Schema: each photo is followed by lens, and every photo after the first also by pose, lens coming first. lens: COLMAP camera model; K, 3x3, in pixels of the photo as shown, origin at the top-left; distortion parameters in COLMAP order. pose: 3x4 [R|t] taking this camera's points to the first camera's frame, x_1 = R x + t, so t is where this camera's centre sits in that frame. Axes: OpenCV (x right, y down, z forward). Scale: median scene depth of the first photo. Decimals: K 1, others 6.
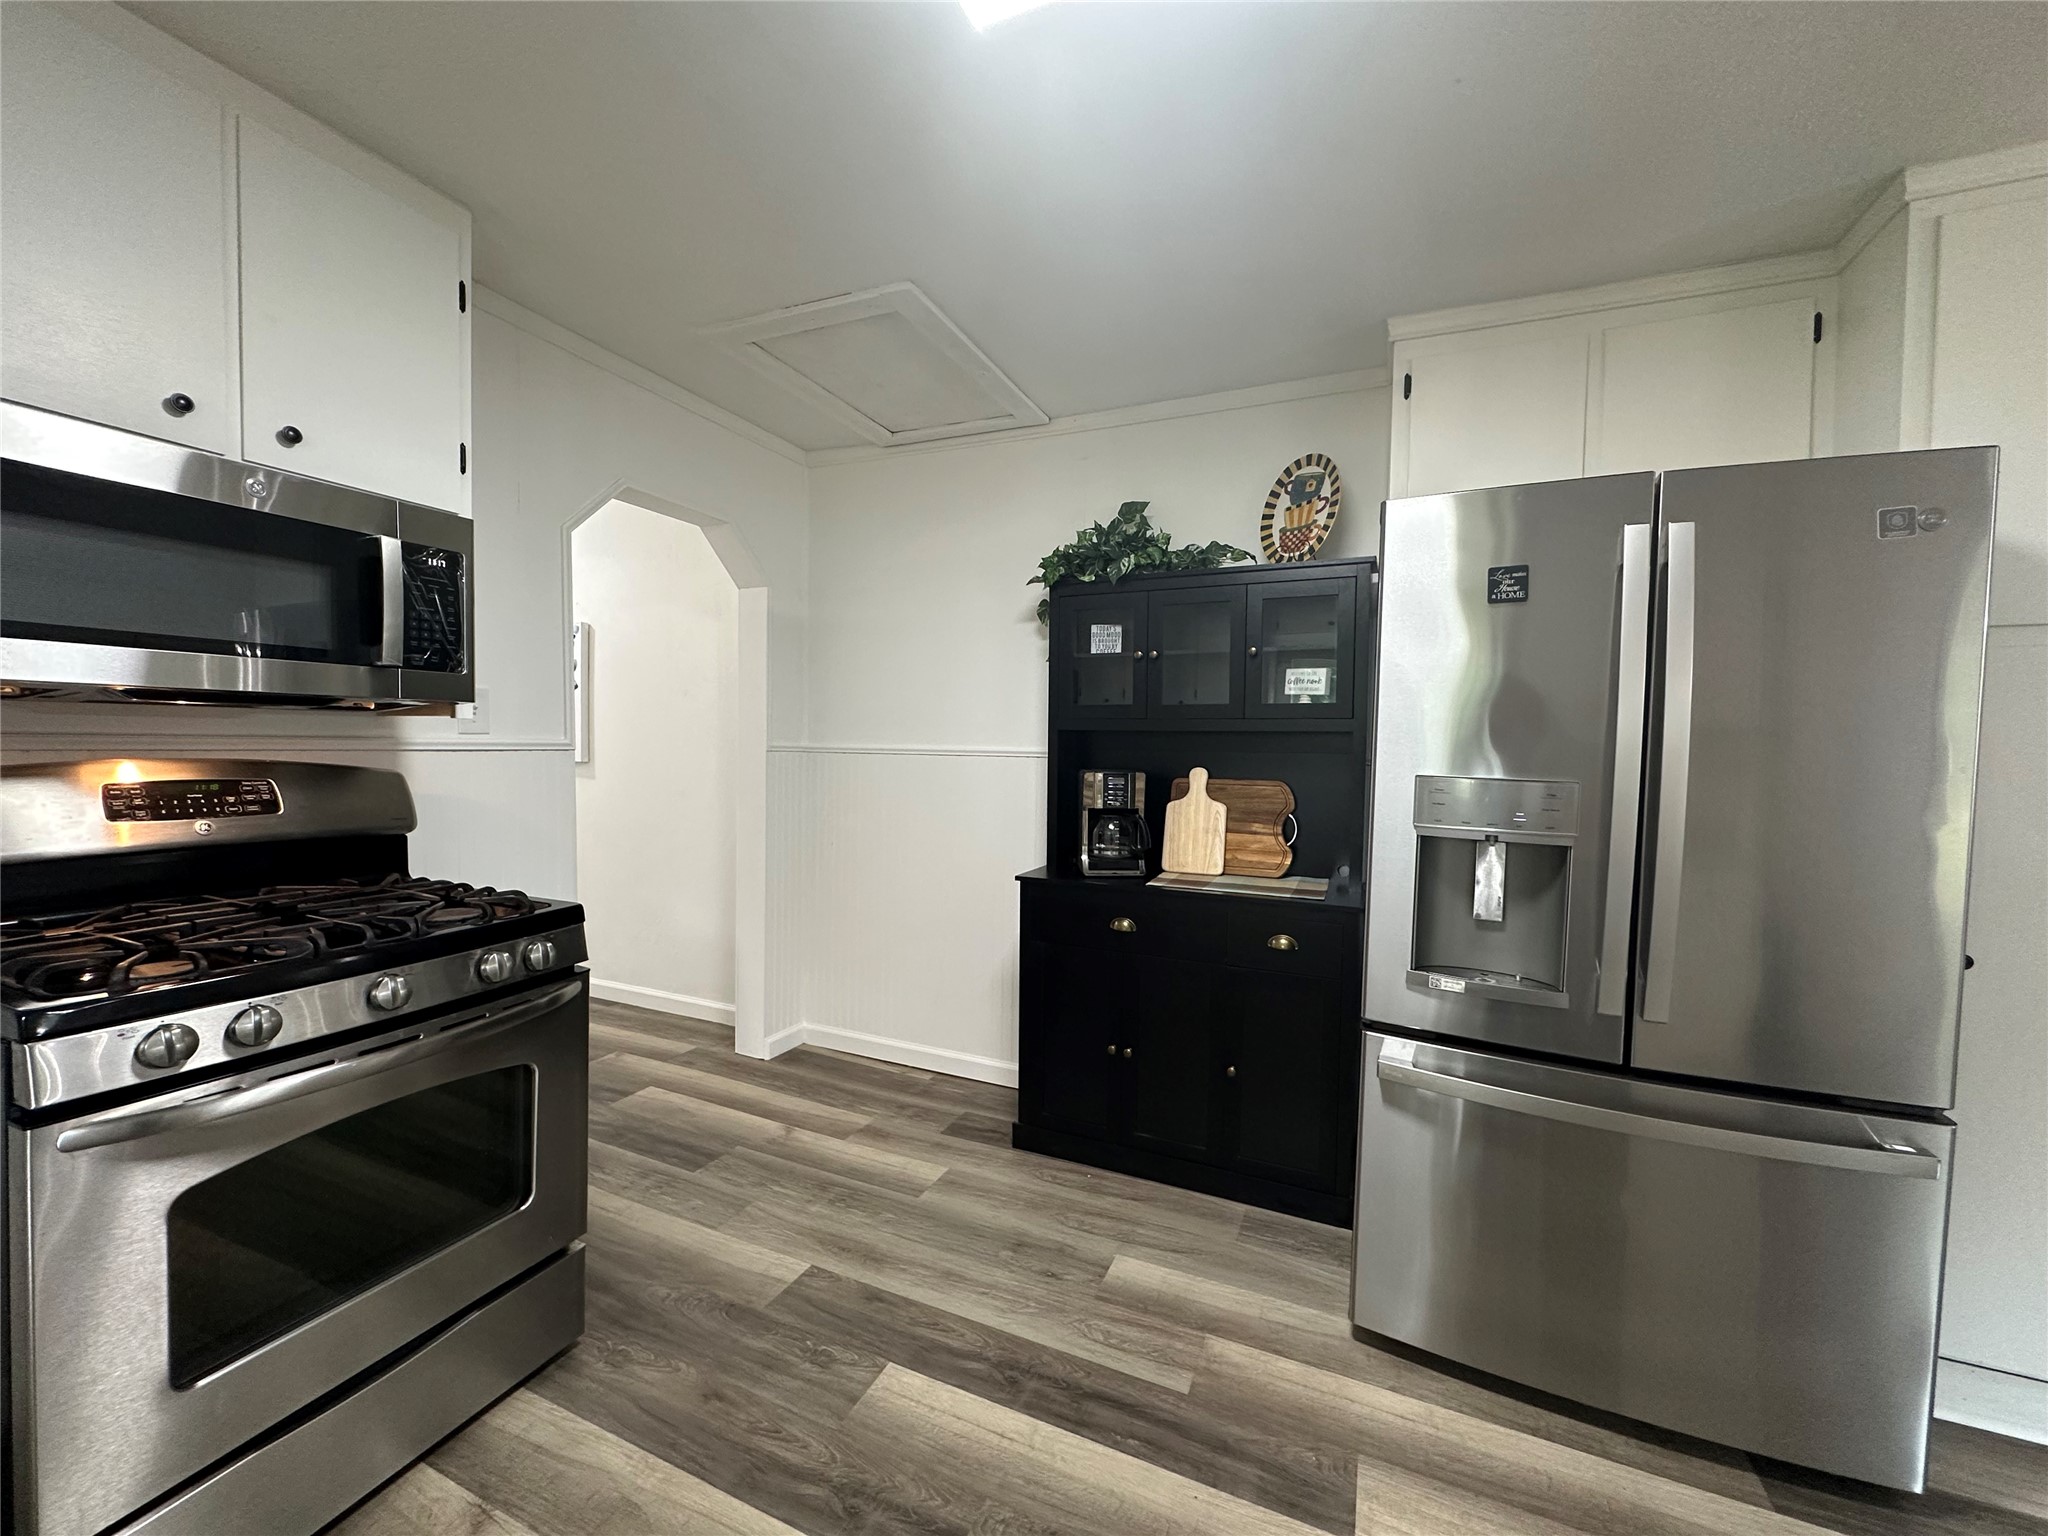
lens RADIAL K [[826.8, 0, 1017.4], [0, 826.8, 765.3], [0, 0, 1]] dist [0.002294, 0.000093]
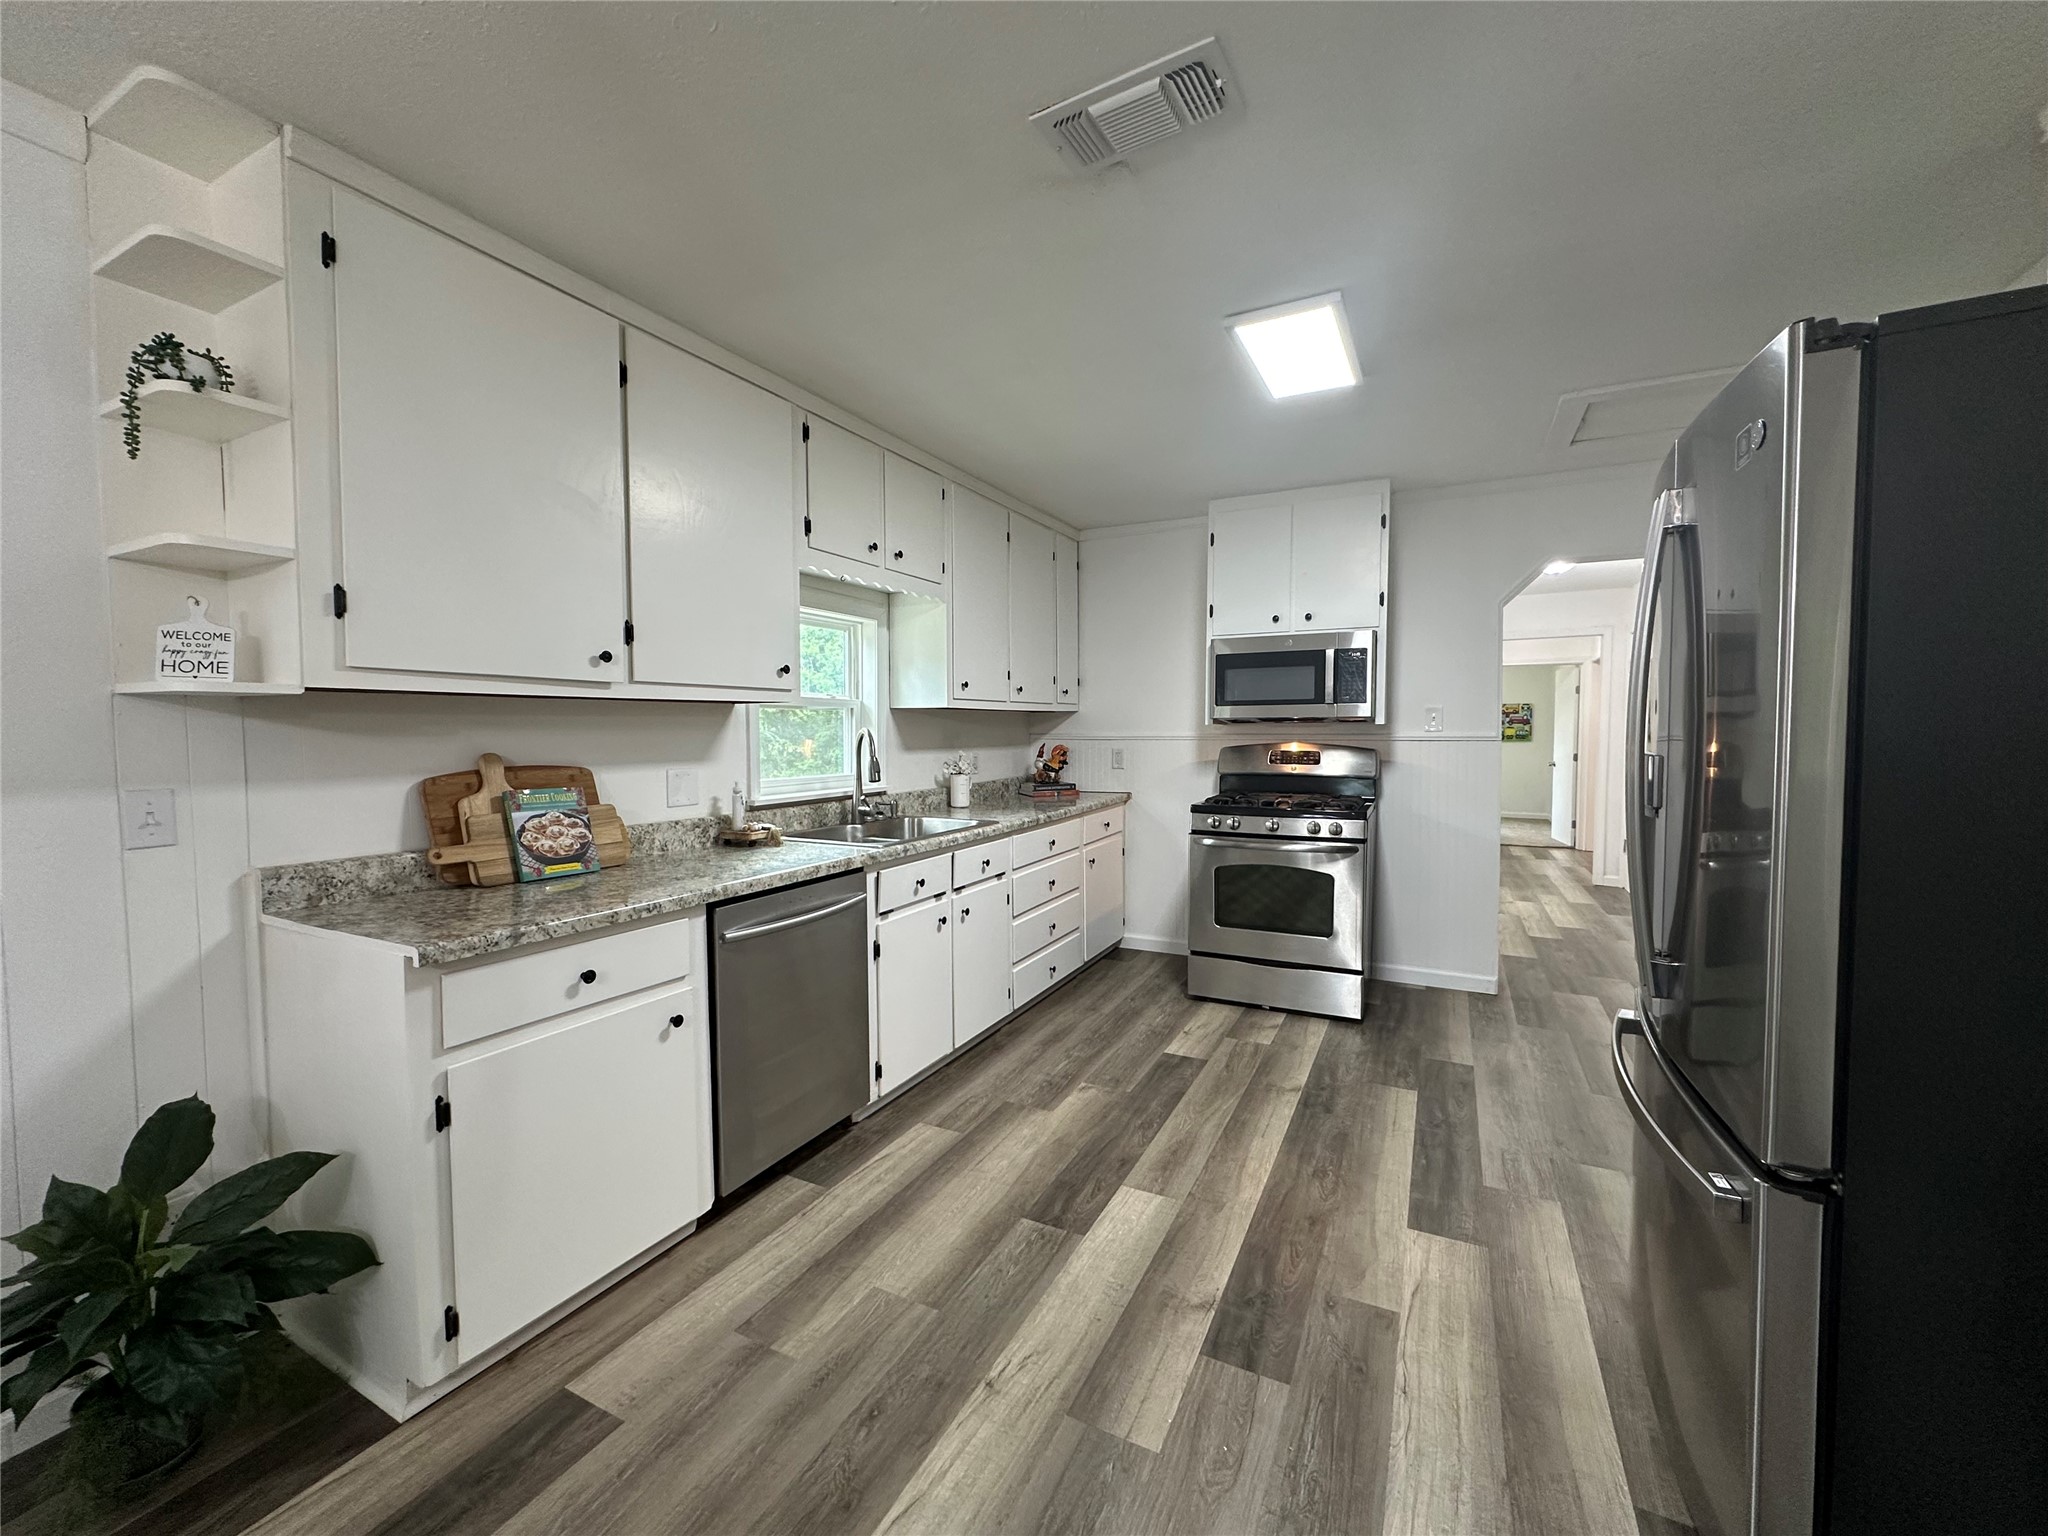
lens RADIAL K [[826.8, 0, 1020.3], [0, 826.8, 765.8], [0, 0, 1]] dist [0.002294, 0.000093]
pose [[-0.056066, 0.026717, -0.998070, 1.506562], [-0.034214, 0.999003, 0.028664, 0.019168], [0.997841, 0.035756, -0.055096, 0.228287]]
